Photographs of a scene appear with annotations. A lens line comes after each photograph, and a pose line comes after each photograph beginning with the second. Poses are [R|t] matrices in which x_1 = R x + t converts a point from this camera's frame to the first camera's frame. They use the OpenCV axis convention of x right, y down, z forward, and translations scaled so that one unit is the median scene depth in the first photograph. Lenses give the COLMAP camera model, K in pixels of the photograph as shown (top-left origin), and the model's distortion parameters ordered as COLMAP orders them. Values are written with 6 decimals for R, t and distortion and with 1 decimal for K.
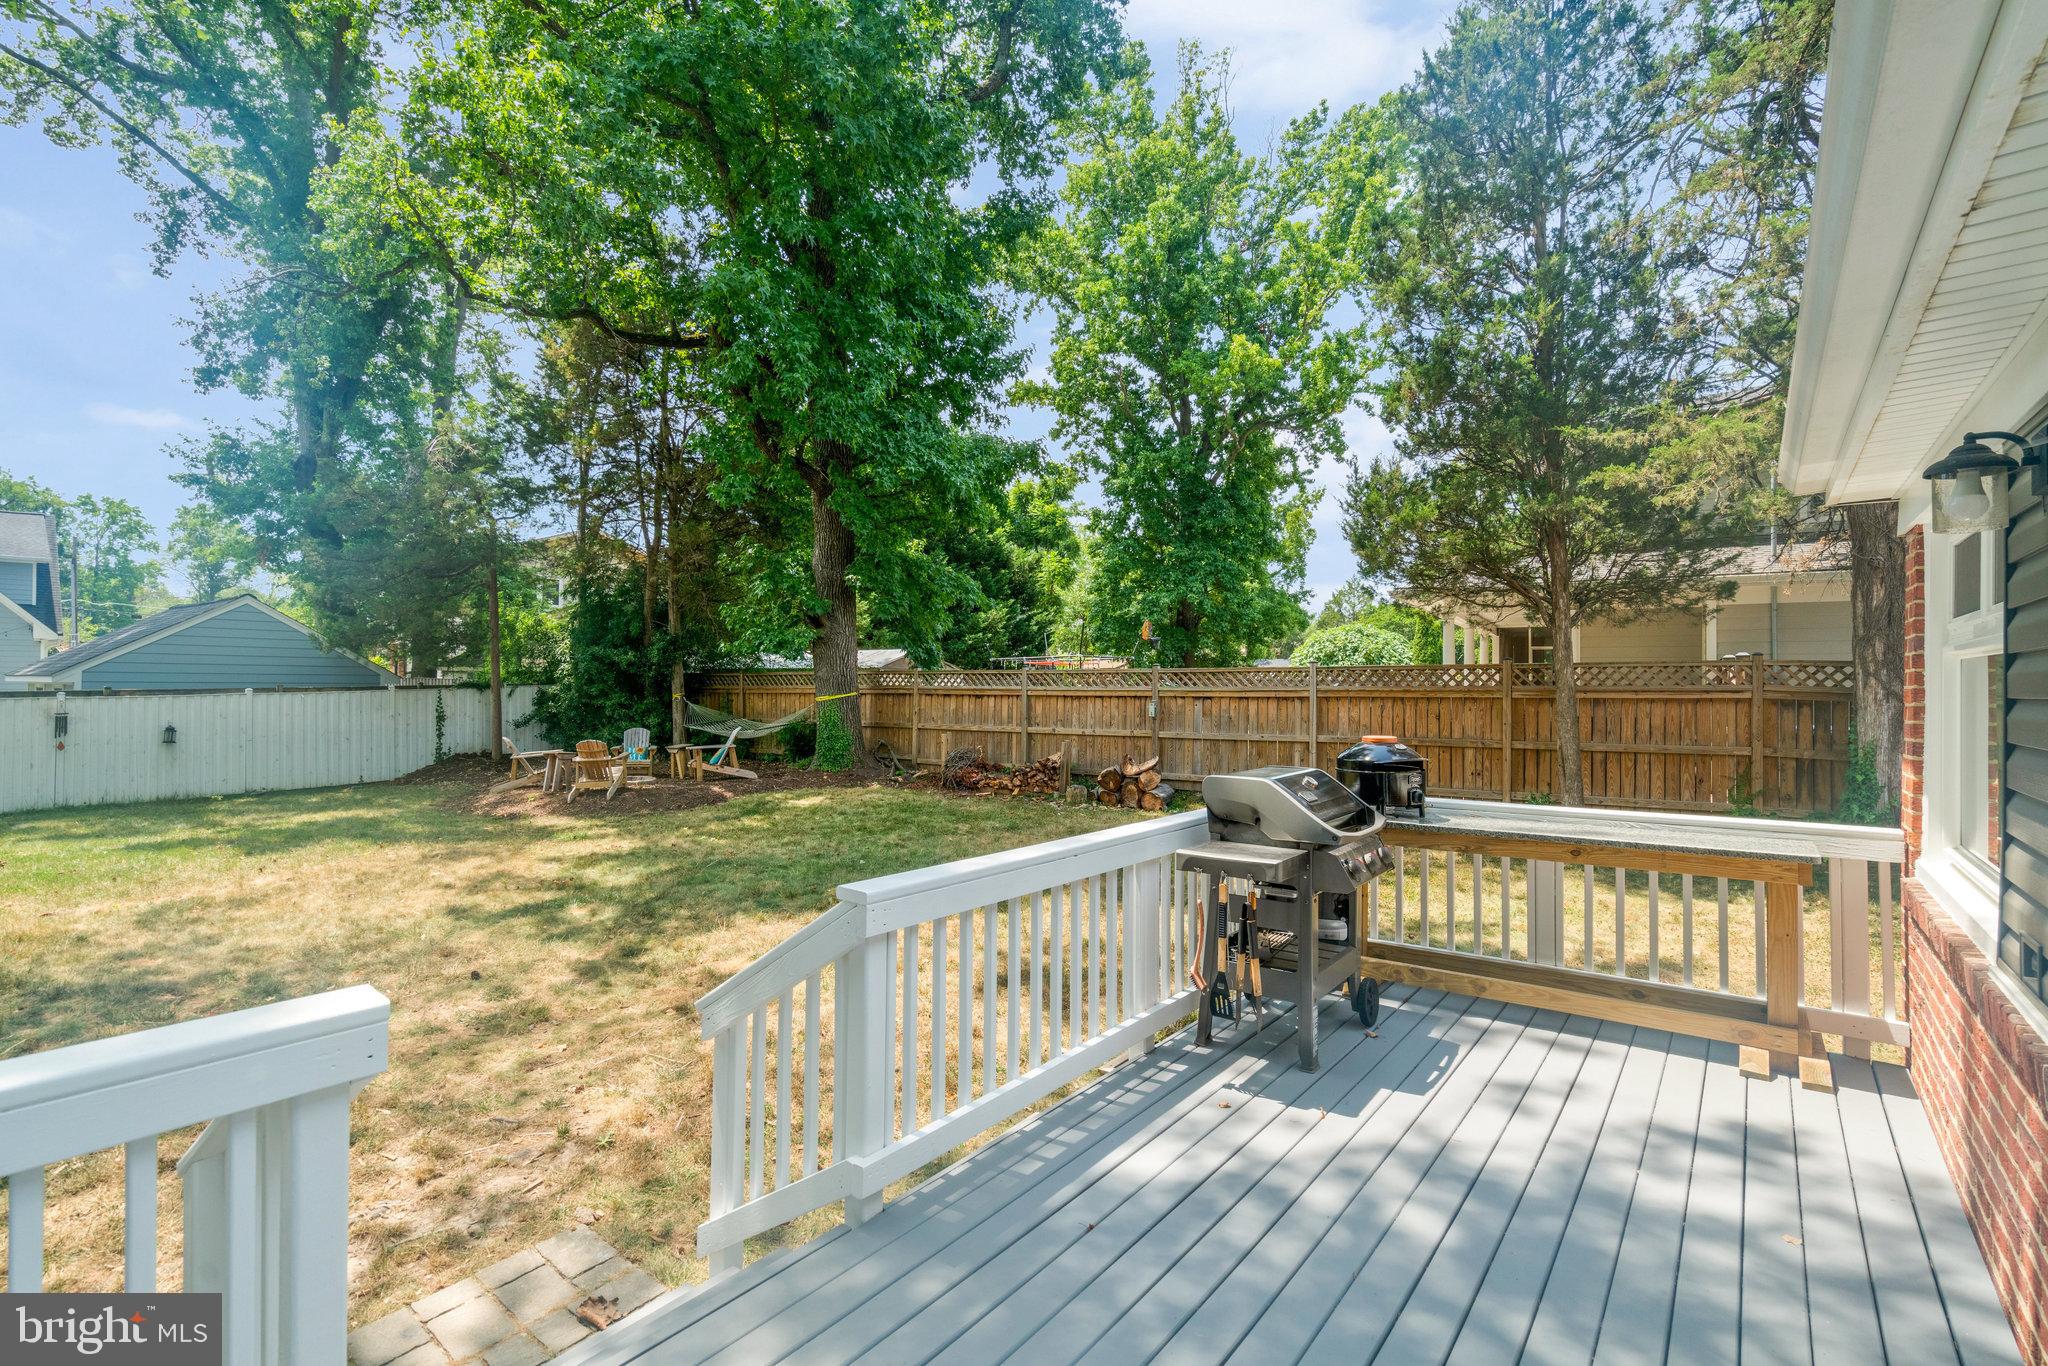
lens RADIAL K [[940.4, 0, 1009.3], [0, 940.4, 681.6], [0, 0, 1]] dist [-0.002519, 0.000031]
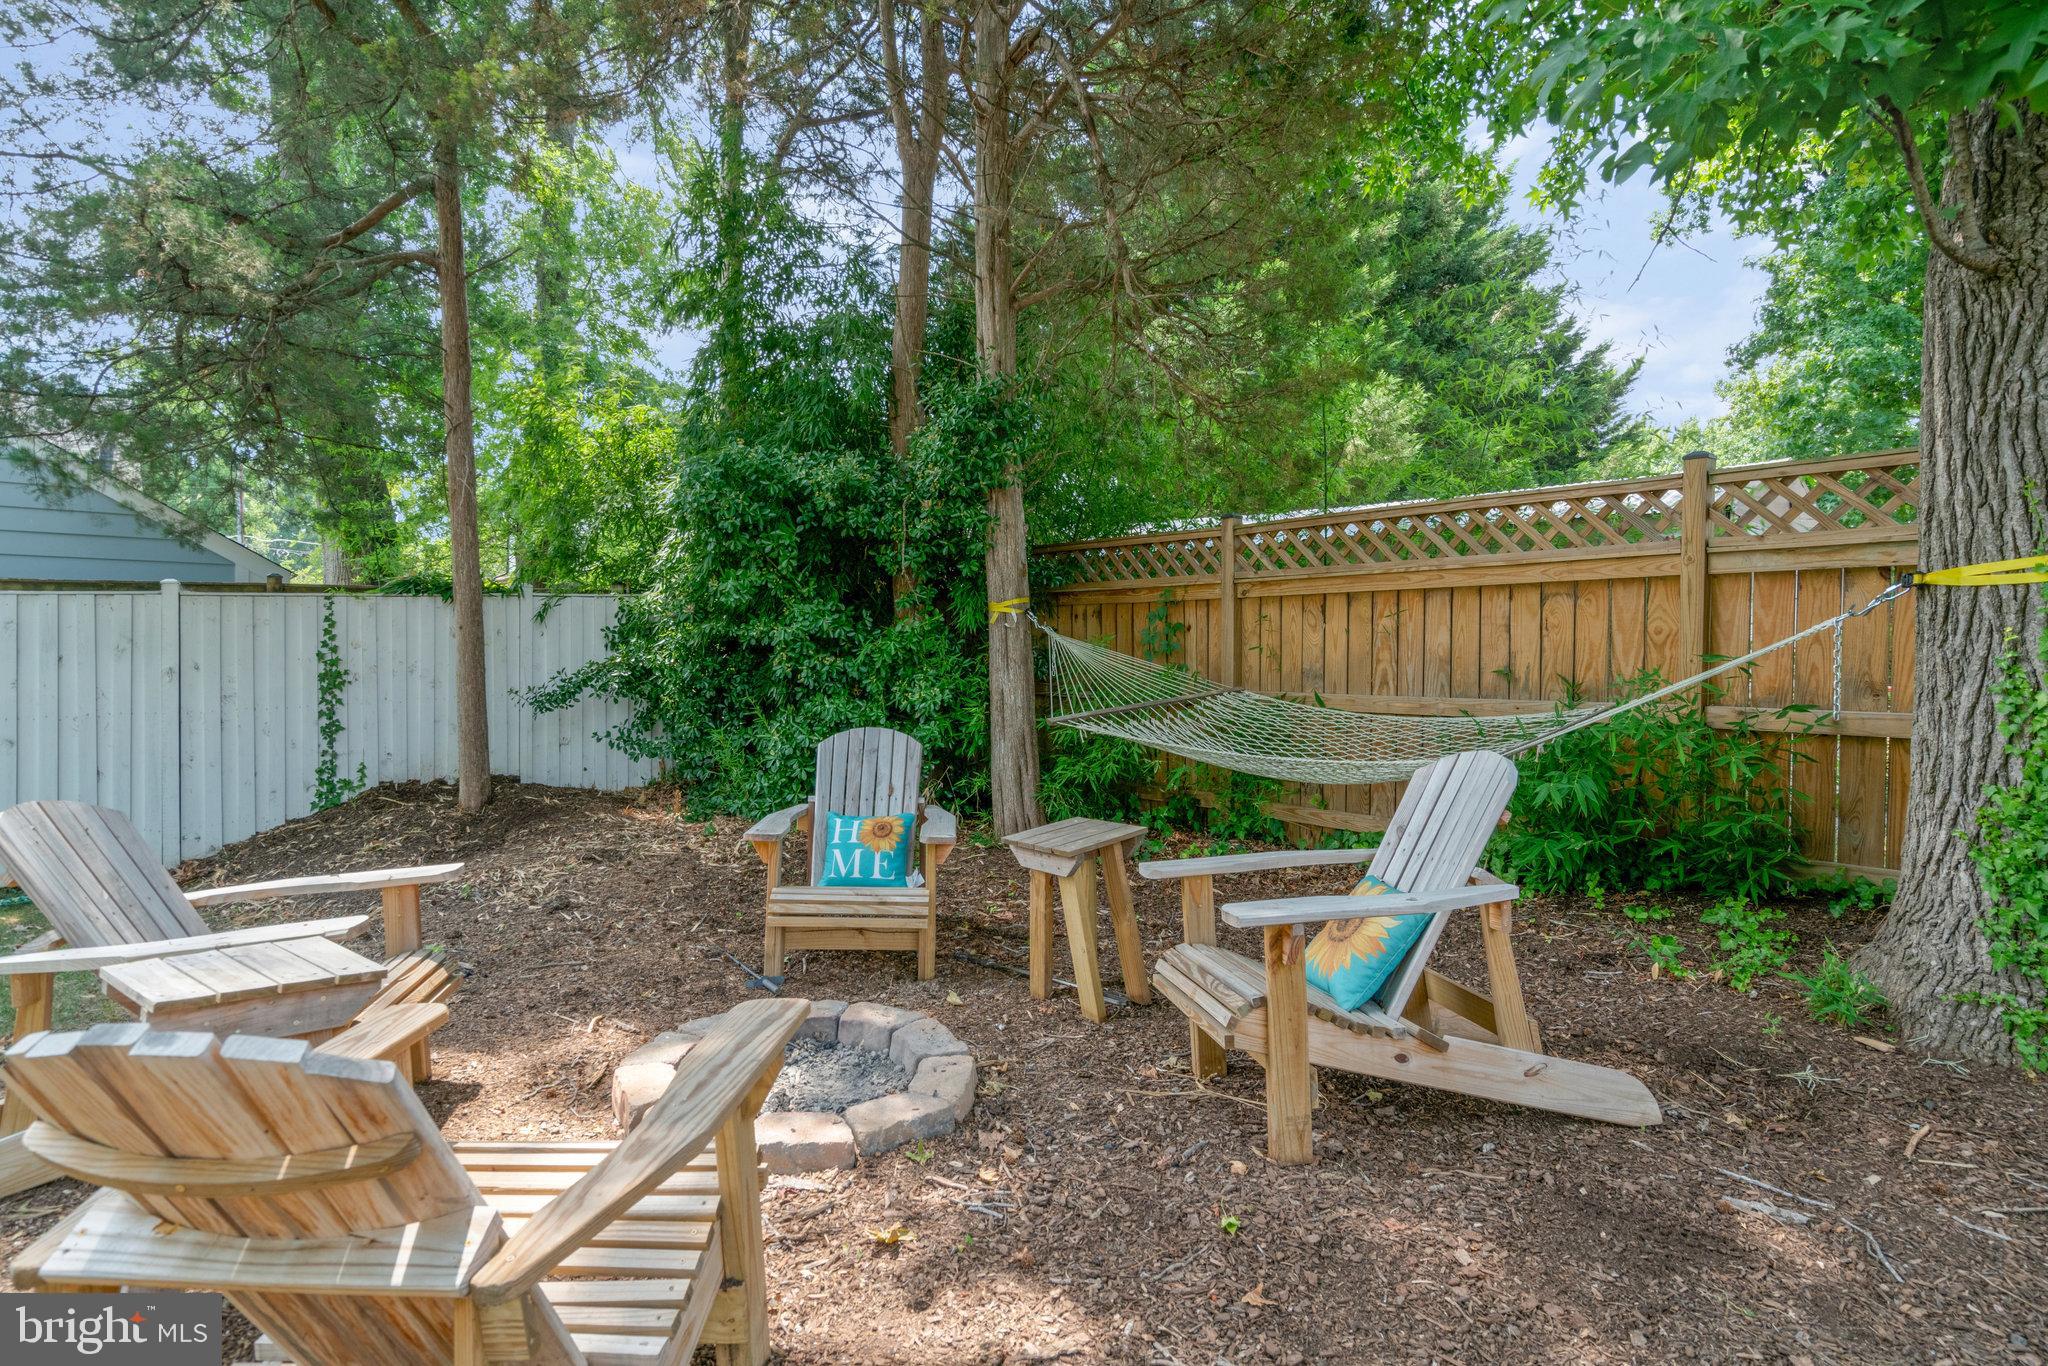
lens RADIAL K [[1056.3, 0, 1009.9], [0, 1056.3, 670.0], [0, 0, 1]] dist [0.002068, -0.000471]
pose [[0.969507, 0.008051, -0.244929, -0.290772], [-0.003302, 0.999799, 0.019791, 0.028705], [0.245039, -0.018378, 0.969339, 0.736530]]
